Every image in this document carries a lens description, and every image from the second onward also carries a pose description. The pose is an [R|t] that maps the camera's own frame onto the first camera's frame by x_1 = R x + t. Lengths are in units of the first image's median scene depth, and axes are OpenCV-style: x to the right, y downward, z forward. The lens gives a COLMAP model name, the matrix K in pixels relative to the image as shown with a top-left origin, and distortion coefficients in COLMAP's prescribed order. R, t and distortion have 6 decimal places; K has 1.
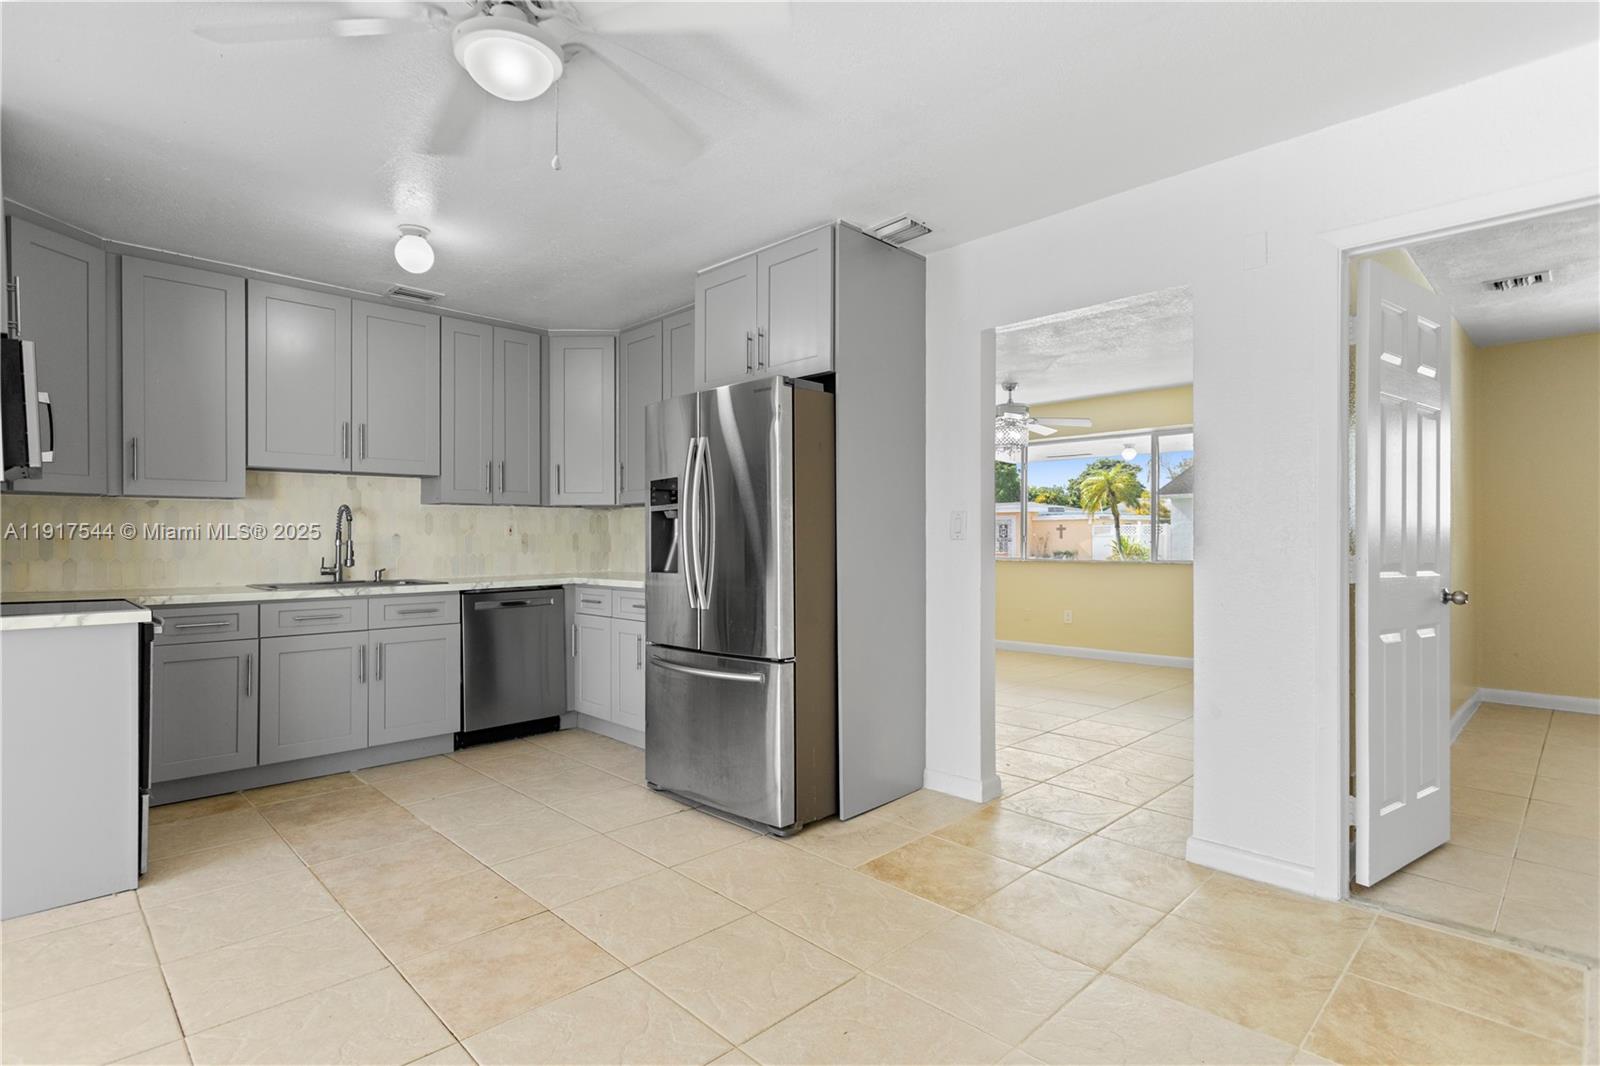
lens RADIAL K [[786.3, 0, 793.6], [0, 786.3, 536.9], [0, 0, 1]] dist [0.000043, 0.000834]
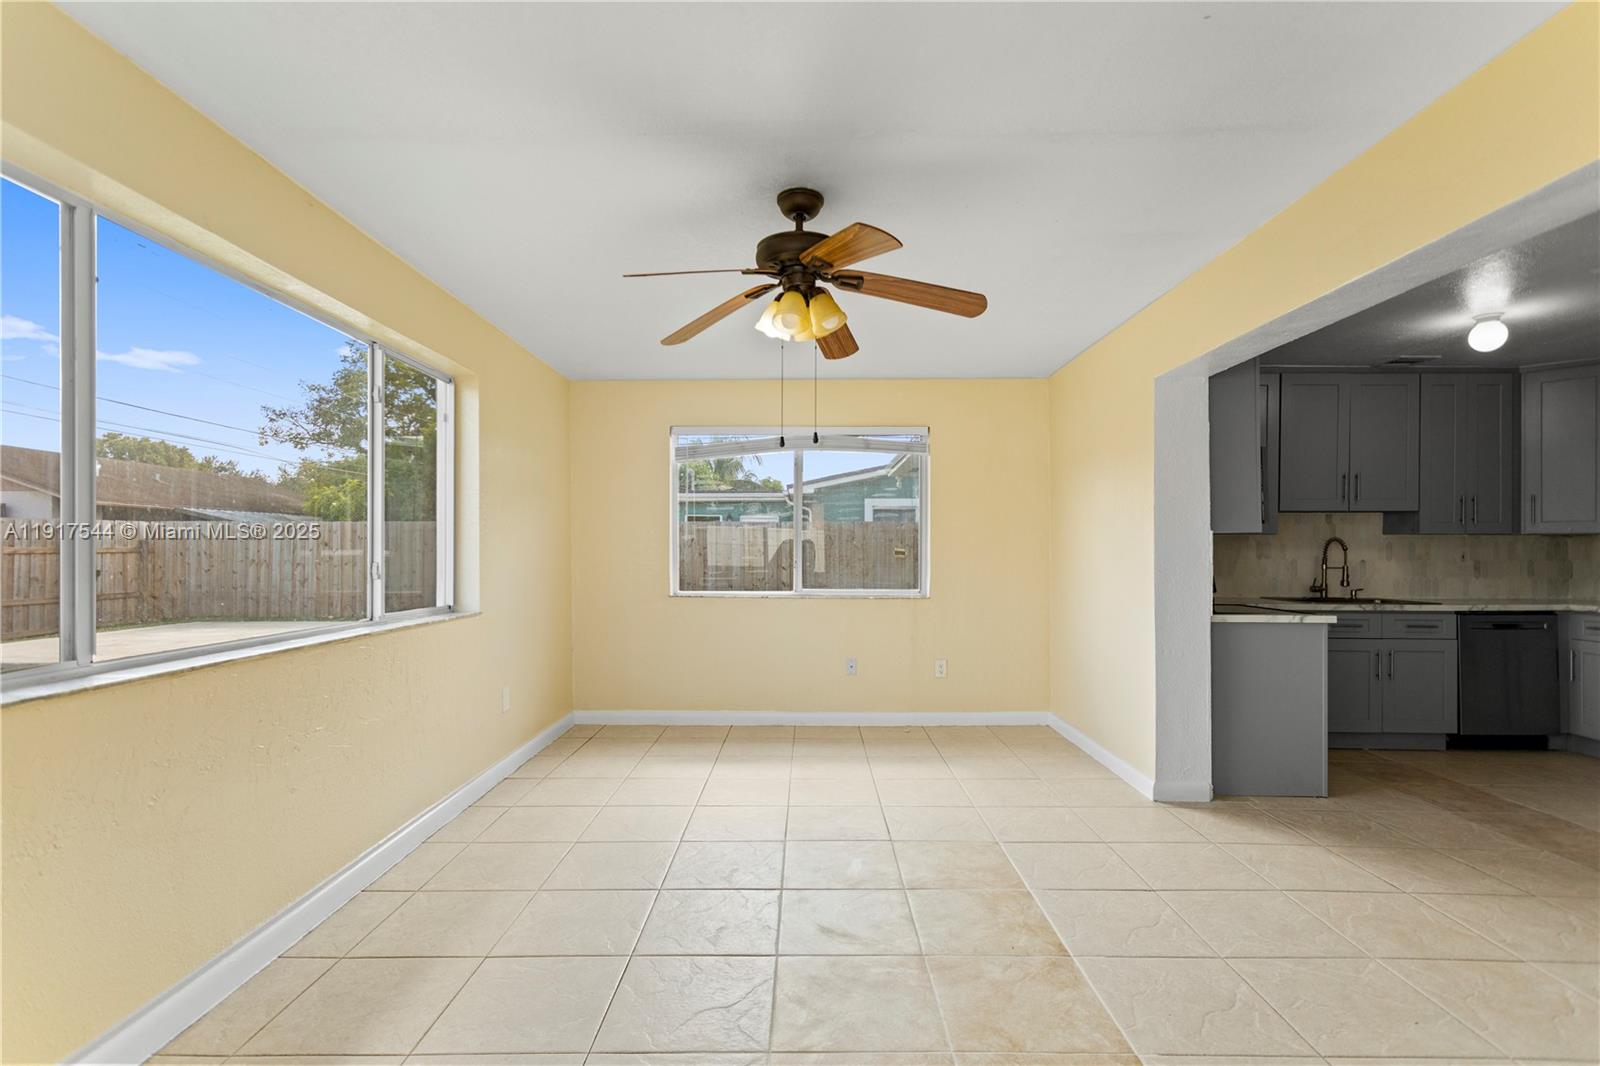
lens RADIAL K [[761.7, 0, 799.4], [0, 761.7, 548.2], [0, 0, 1]] dist [0.009807, 0.000332]
pose [[0.706758, 0.003855, -0.707445, -0.332547], [-0.005027, 0.999987, 0.000428, -0.020802], [0.707438, 0.003254, 0.706768, -0.509580]]
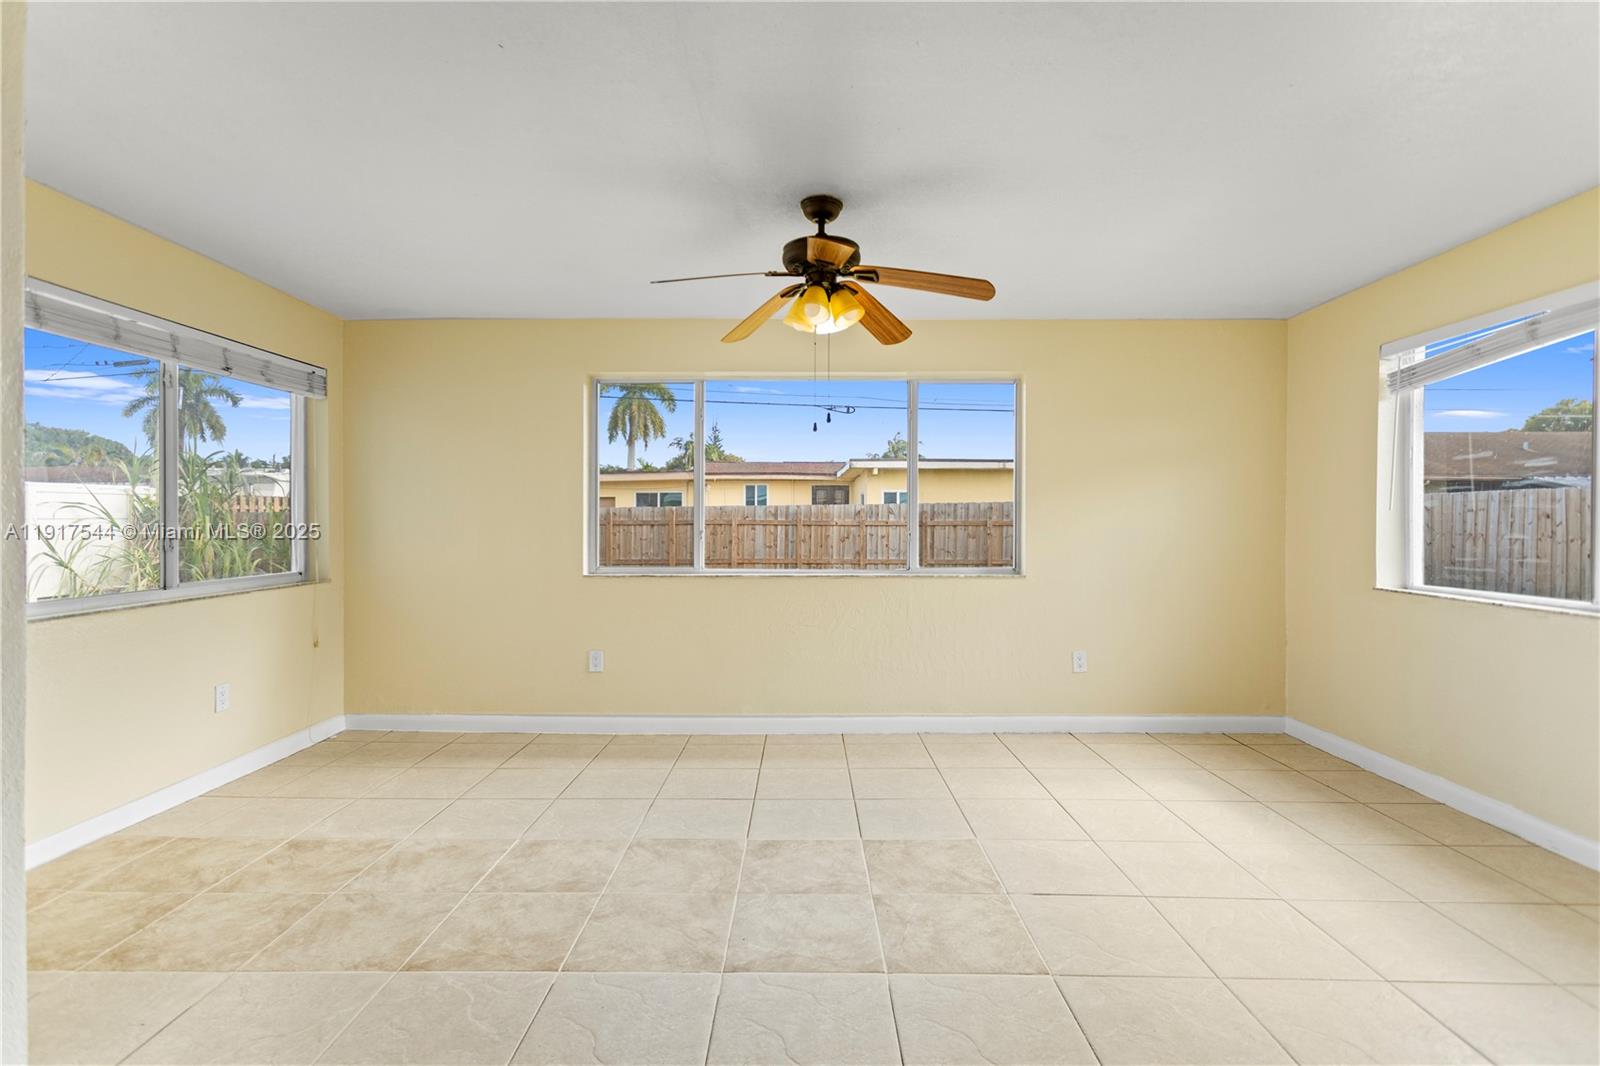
lens RADIAL K [[770.4, 0, 792.0], [0, 770.4, 527.1], [0, 0, 1]] dist [0.003966, 0.000684]
pose [[-0.709825, 0.009346, -0.704316, -0.259161], [0.001906, 0.999934, 0.011347, -0.022994], [0.704375, 0.006712, -0.709796, 0.467894]]
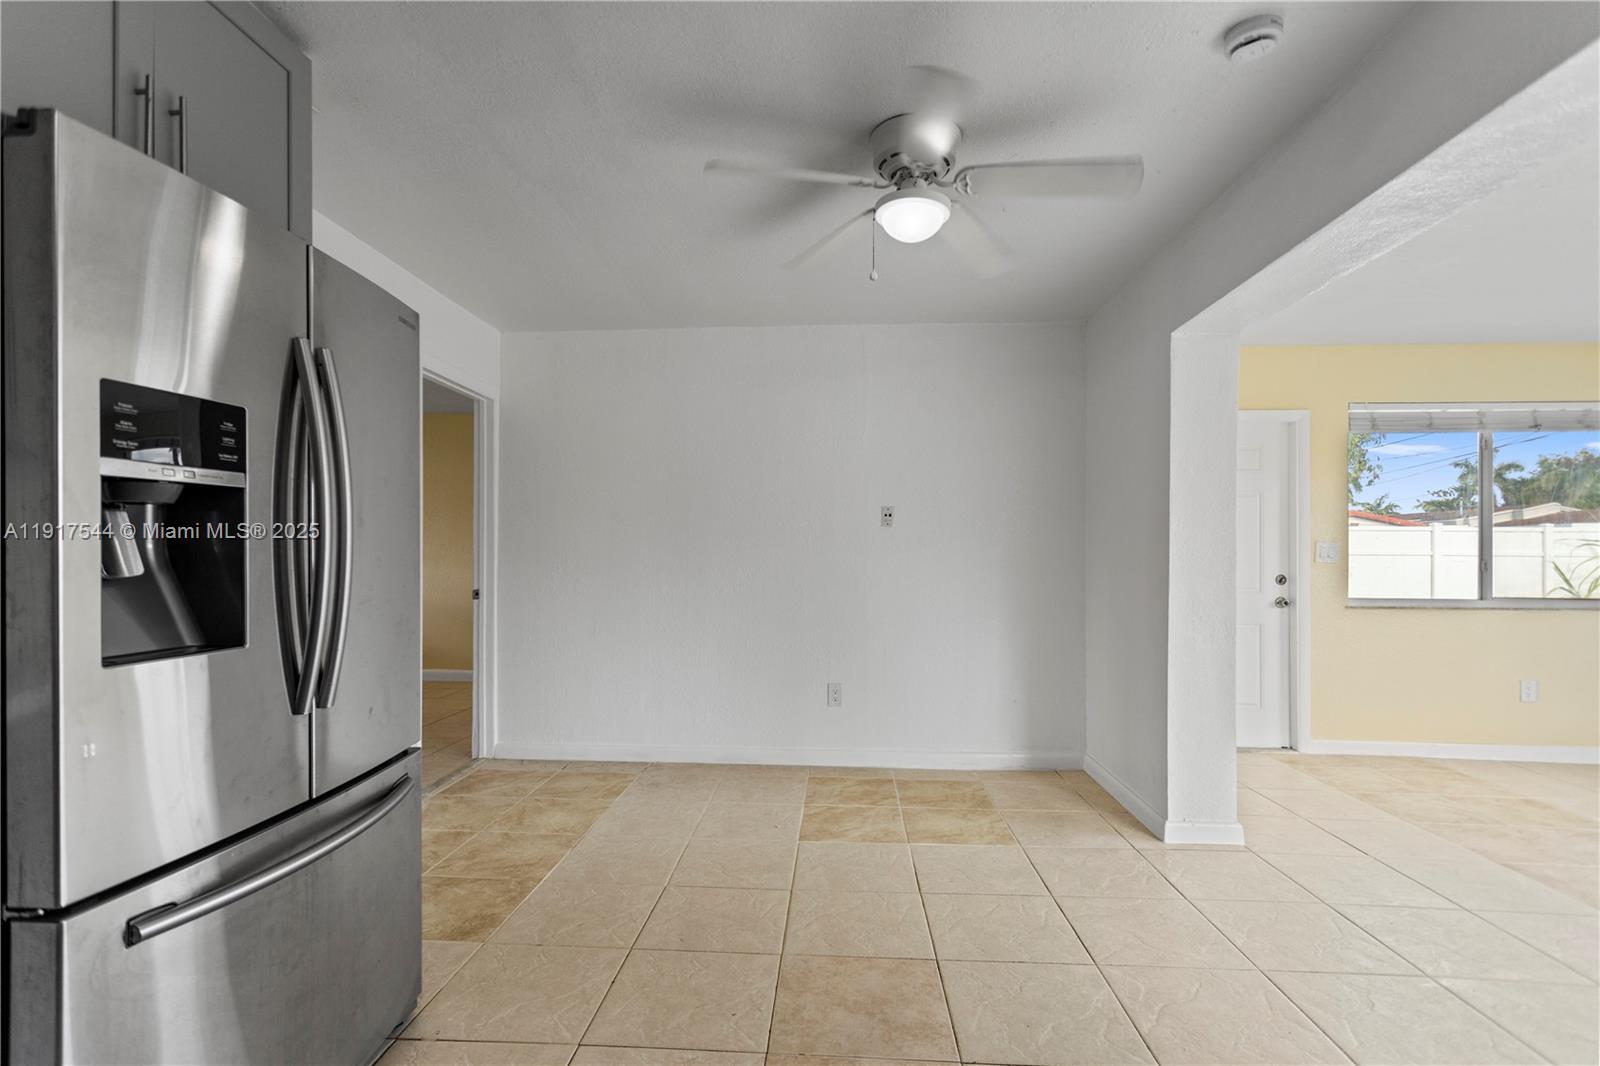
lens RADIAL K [[758.6, 0, 792.5], [0, 758.6, 545.3], [0, 0, 1]] dist [0.009390, -0.000281]
pose [[-0.669032, 0.009593, 0.743172, -0.540330], [-0.005572, 0.999824, -0.017922, -0.000533], [-0.743213, -0.016131, -0.668860, 0.911846]]
